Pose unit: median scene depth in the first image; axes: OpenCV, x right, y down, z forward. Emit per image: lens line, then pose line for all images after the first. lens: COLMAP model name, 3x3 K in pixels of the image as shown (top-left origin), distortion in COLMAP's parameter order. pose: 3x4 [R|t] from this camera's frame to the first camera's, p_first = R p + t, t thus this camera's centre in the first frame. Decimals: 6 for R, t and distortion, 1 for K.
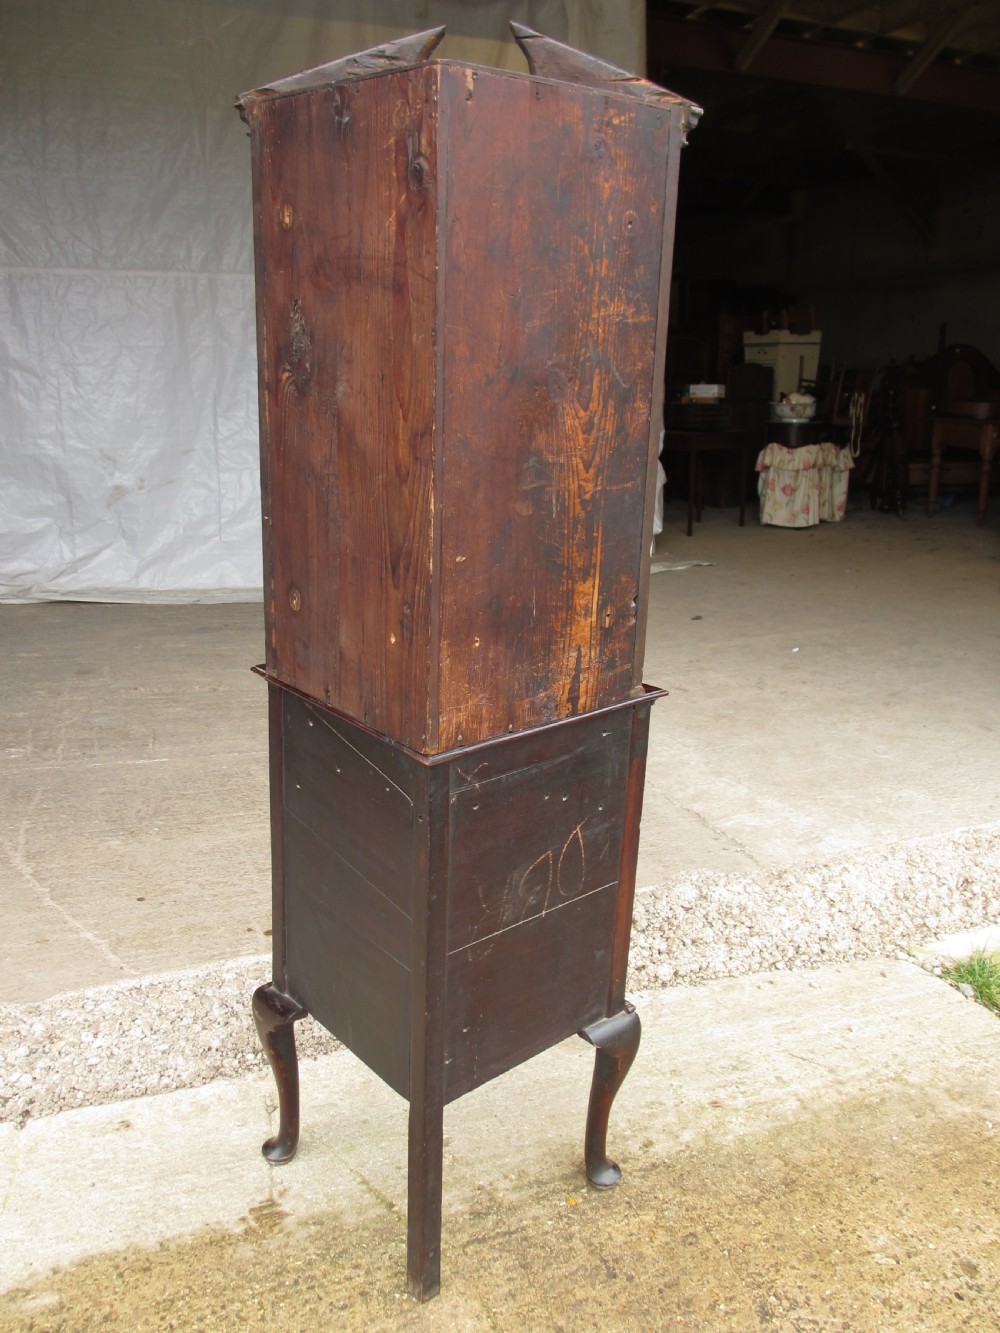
lens RADIAL K [[1121.0, 0, 498.3], [0, 1121.0, 657.7], [0, 0, 1]] dist [-0.048220, 0.012603]
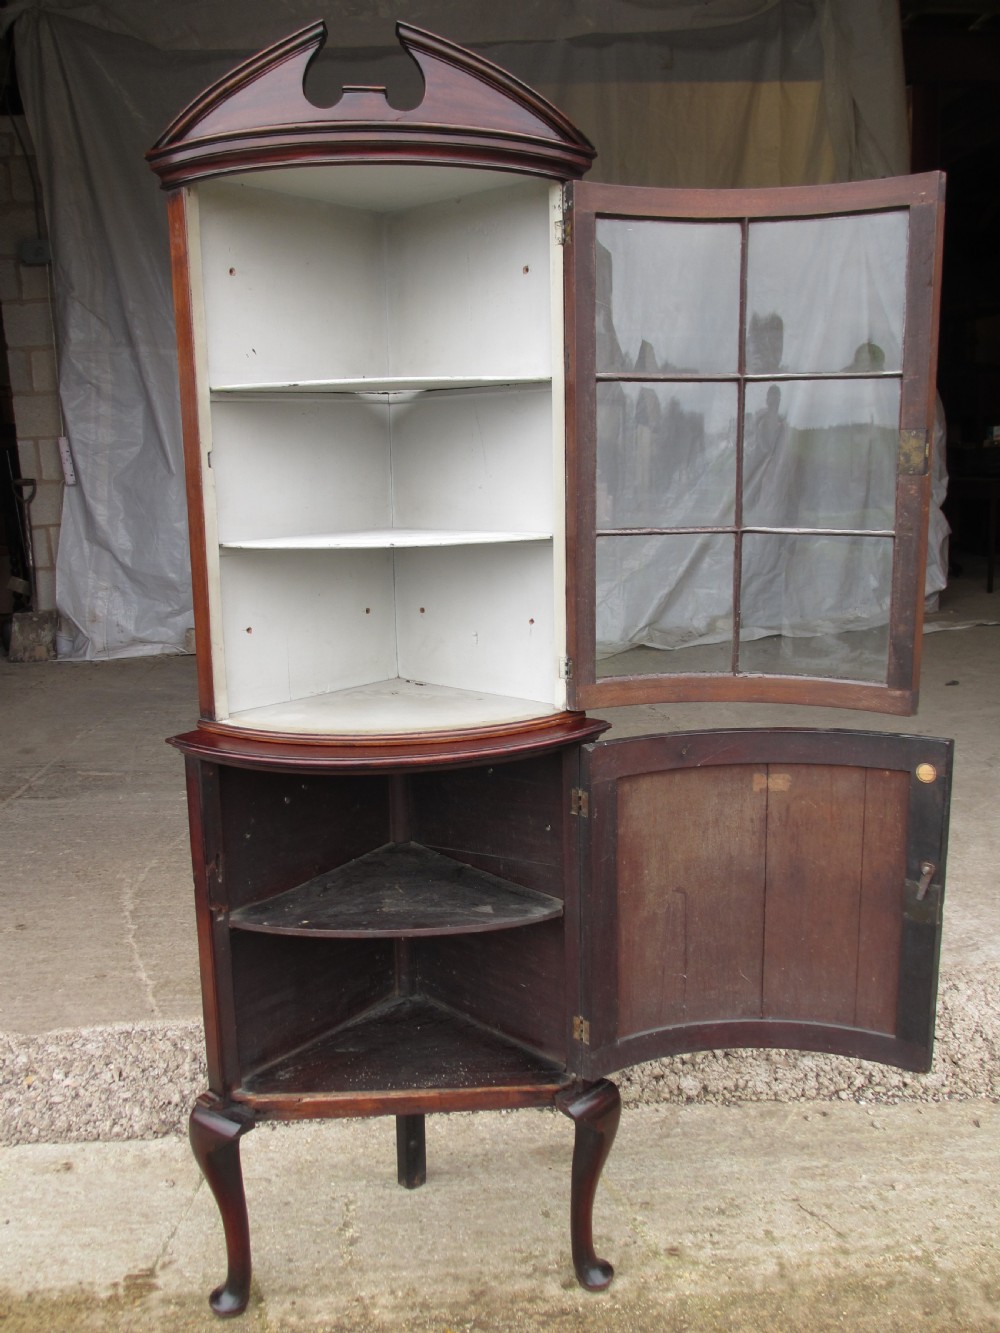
lens RADIAL K [[1121.0, 0, 498.0], [0, 1121.0, 658.4], [0, 0, 1]] dist [-0.048220, 0.012603]
pose [[0.949760, 0.015115, -0.312614, 0.273731], [-0.031142, 0.998440, -0.046340, -0.006810], [0.311426, 0.053747, 0.948749, 0.110266]]
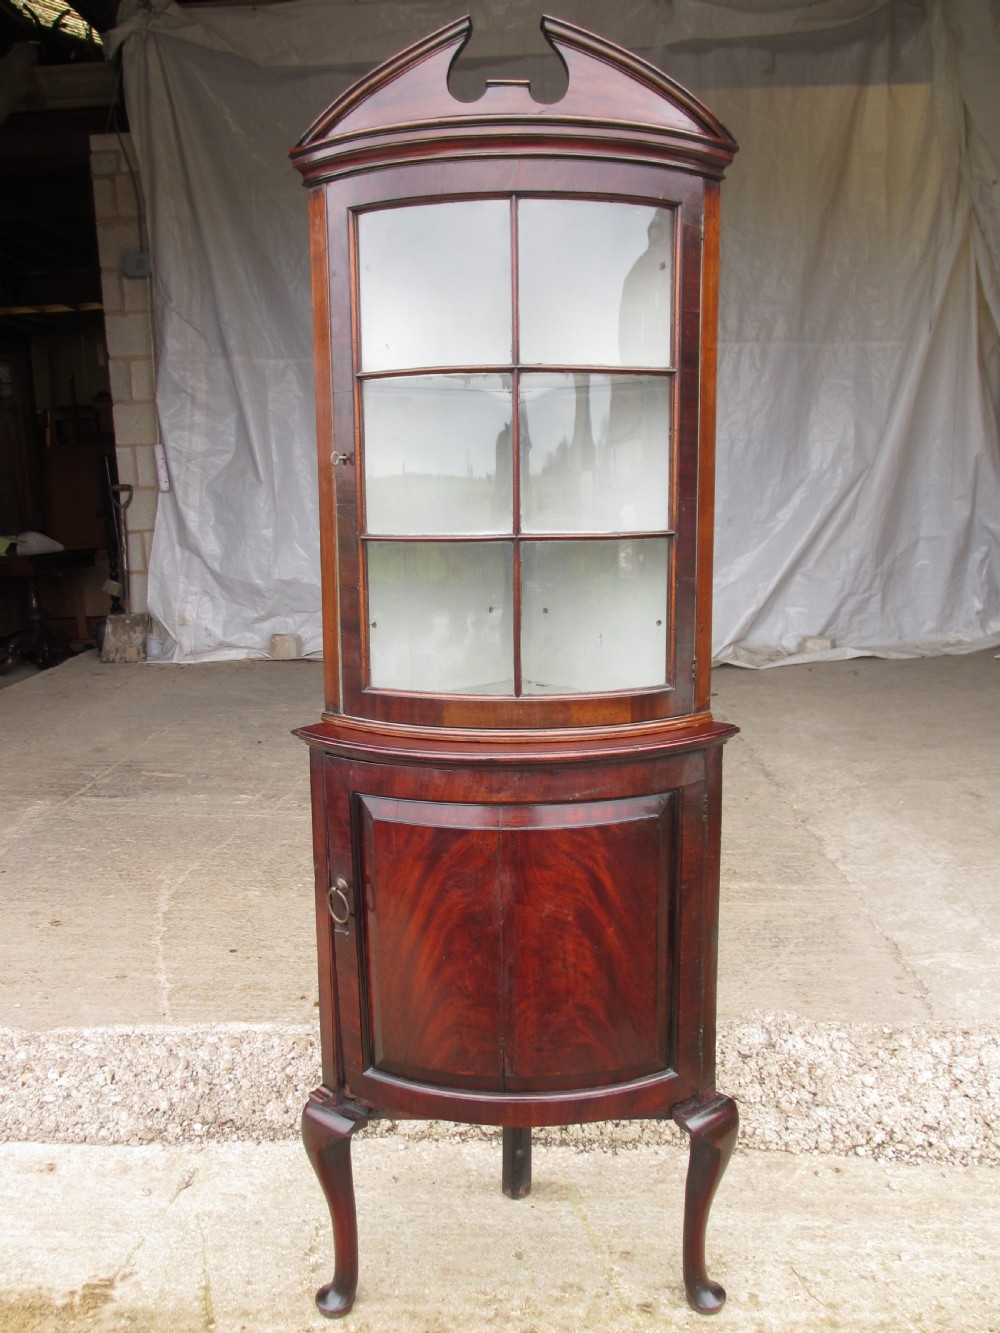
lens RADIAL K [[1121.0, 0, 497.4], [0, 1121.0, 659.8], [0, 0, 1]] dist [-0.048220, 0.012603]
pose [[0.911645, 0.037947, -0.409222, 0.339955], [-0.064997, 0.996509, -0.052391, -0.011369], [0.405805, 0.074360, 0.910930, 0.168425]]
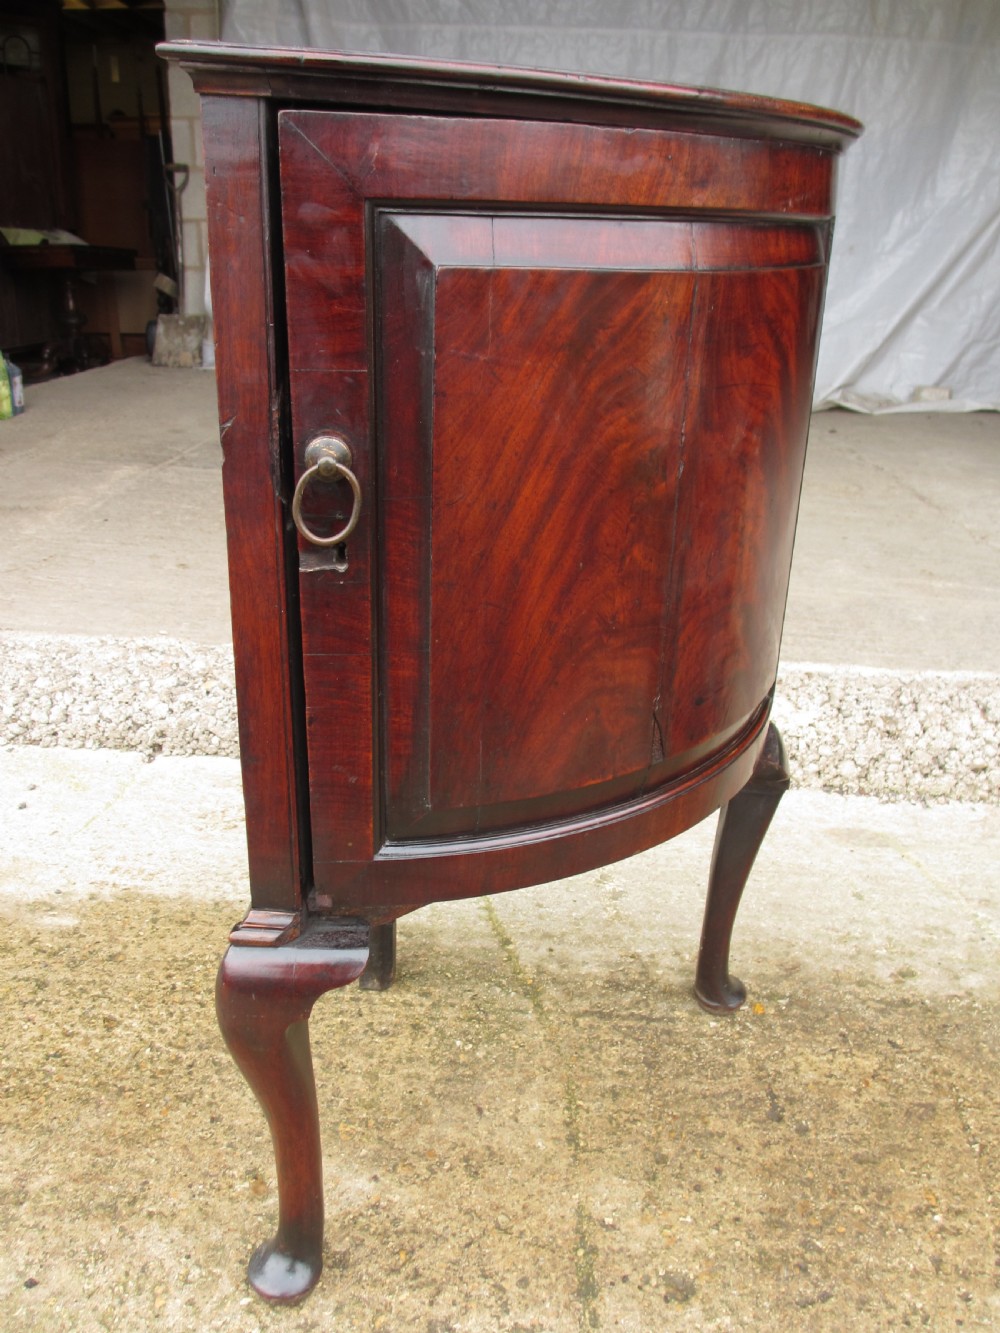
lens RADIAL K [[1121.0, 0, 496.0], [0, 1121.0, 668.9], [0, 0, 1]] dist [-0.048220, 0.012603]
pose [[0.907664, 0.166714, -0.385165, 0.108884], [-0.125524, 0.983548, 0.129912, 0.162321], [0.400486, -0.069569, 0.913658, 0.246601]]
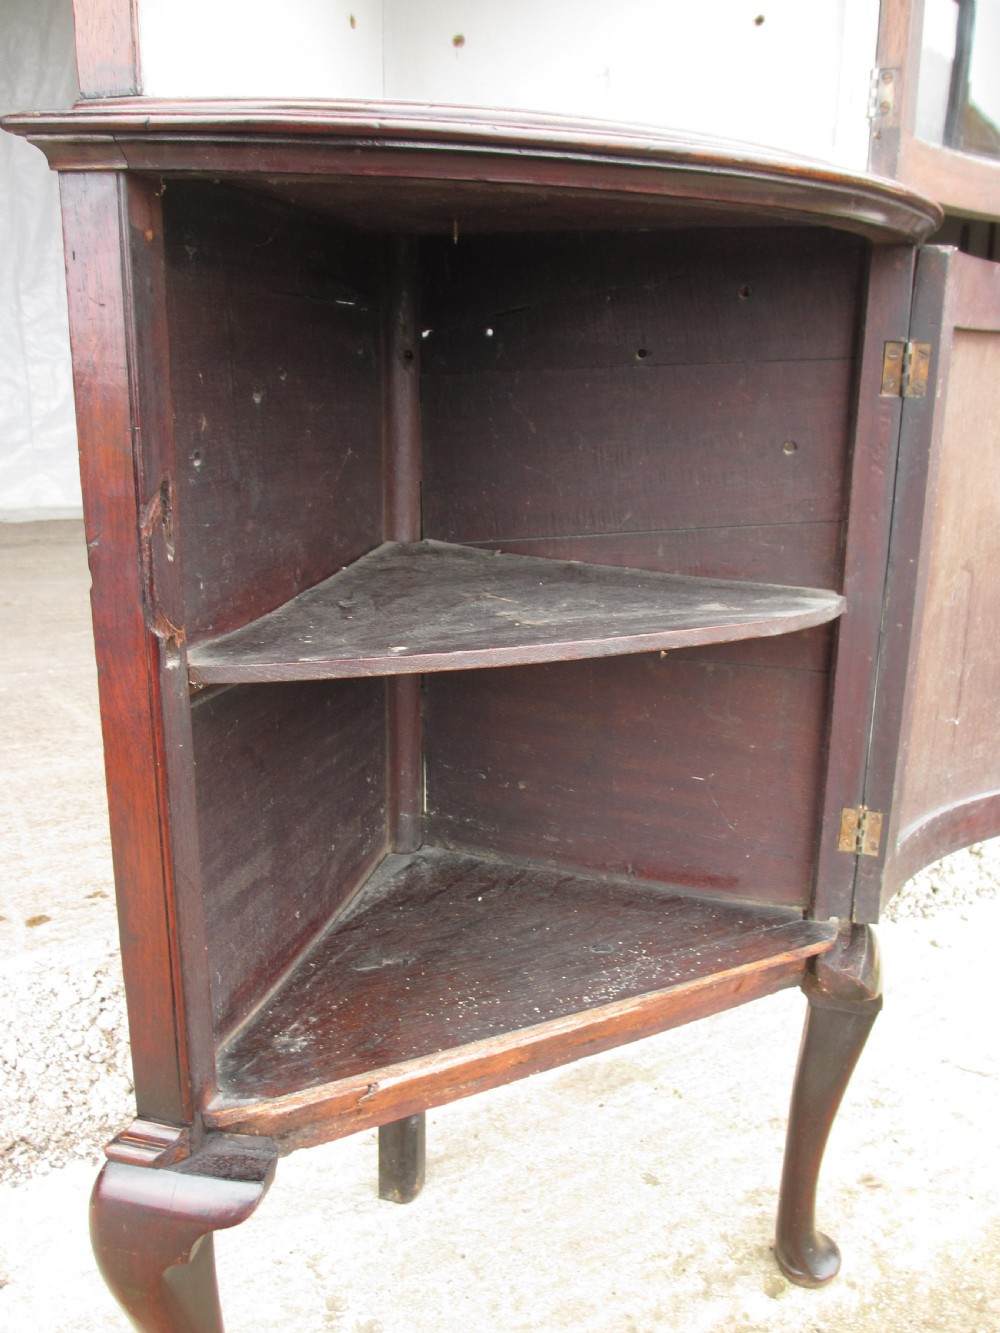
lens RADIAL K [[1121.0, 0, 504.1], [0, 1121.0, 668.6], [0, 0, 1]] dist [-0.048220, 0.012603]
pose [[0.992311, -0.044743, 0.115399, -0.024197], [0.040854, 0.998522, 0.035849, 0.109812], [-0.116832, -0.030859, 0.992672, 0.423639]]
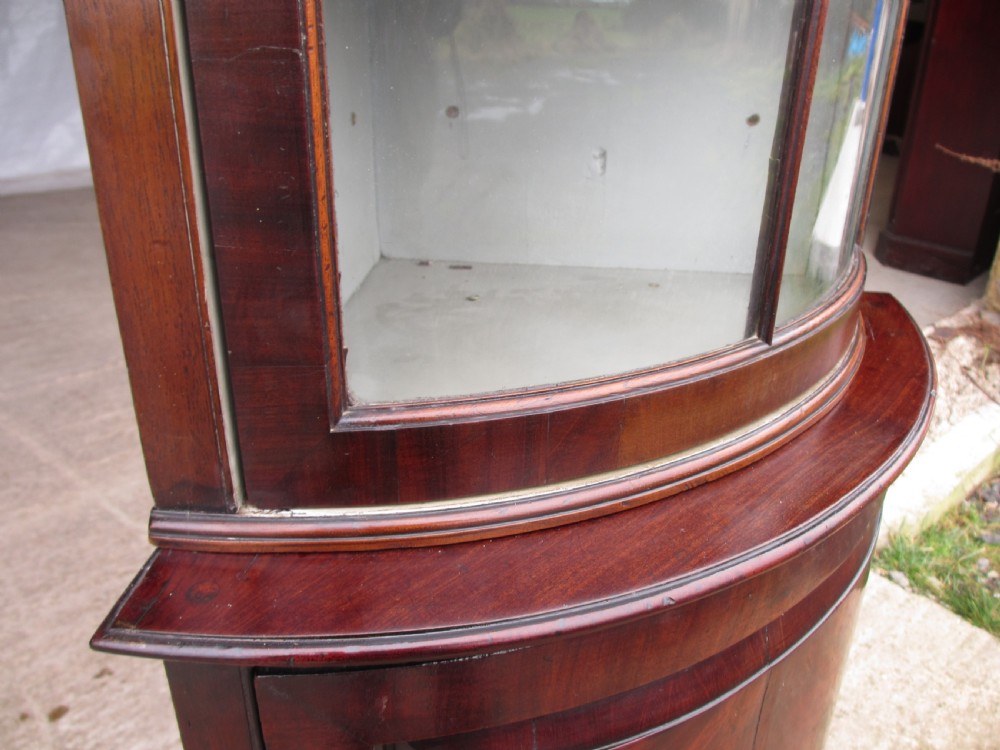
lens RADIAL K [[840.9, 0, 507.3], [0, 840.9, 377.0], [0, 0, 1]] dist [-0.048220, 0.012603]
pose [[0.947278, -0.148937, 0.283694, -0.058329], [0.087098, 0.971754, 0.219335, -0.043967], [-0.308347, -0.183062, 0.933493, 0.508068]]
